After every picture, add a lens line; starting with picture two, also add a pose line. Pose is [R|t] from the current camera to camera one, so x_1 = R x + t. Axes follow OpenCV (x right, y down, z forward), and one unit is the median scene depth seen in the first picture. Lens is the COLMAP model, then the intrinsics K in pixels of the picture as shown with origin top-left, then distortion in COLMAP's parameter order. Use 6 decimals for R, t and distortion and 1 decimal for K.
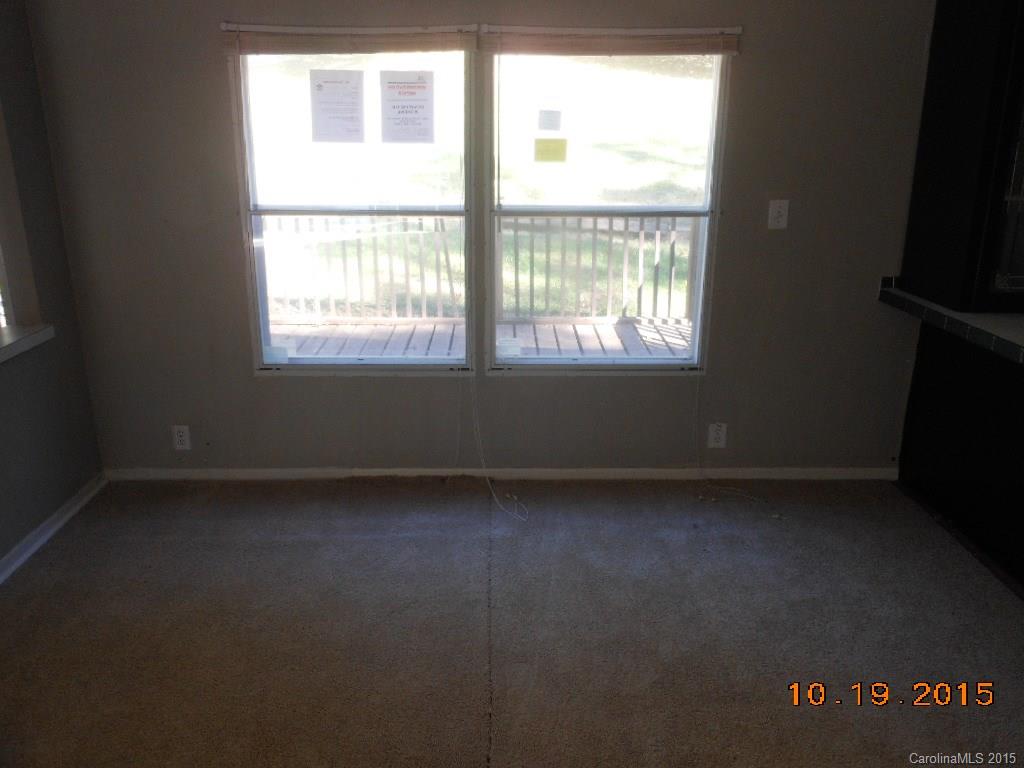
lens RADIAL K [[831.8, 0, 512.6], [0, 831.8, 382.5], [0, 0, 1]] dist [-0.005504, 0.003307]
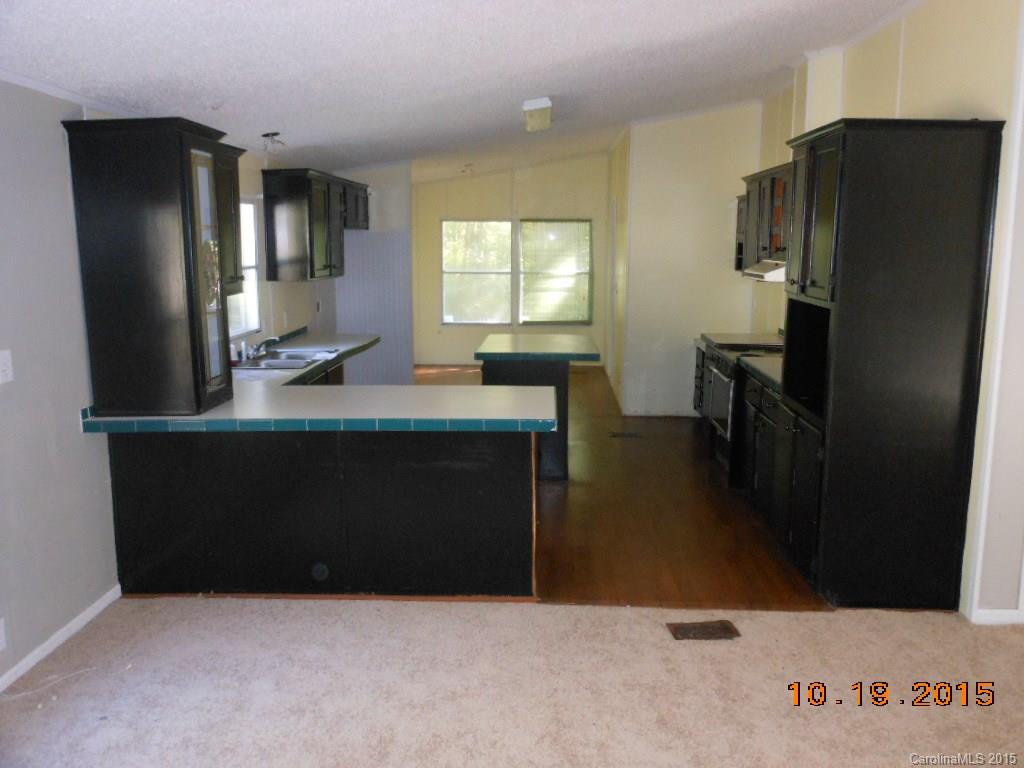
lens RADIAL K [[831.8, 0, 513.6], [0, 831.8, 383.8], [0, 0, 1]] dist [-0.005504, 0.003307]
pose [[0.039466, -0.172941, 0.984141, -0.533712], [0.302229, 0.940842, 0.153212, -0.152503], [-0.952418, 0.291390, 0.089399, 0.394991]]
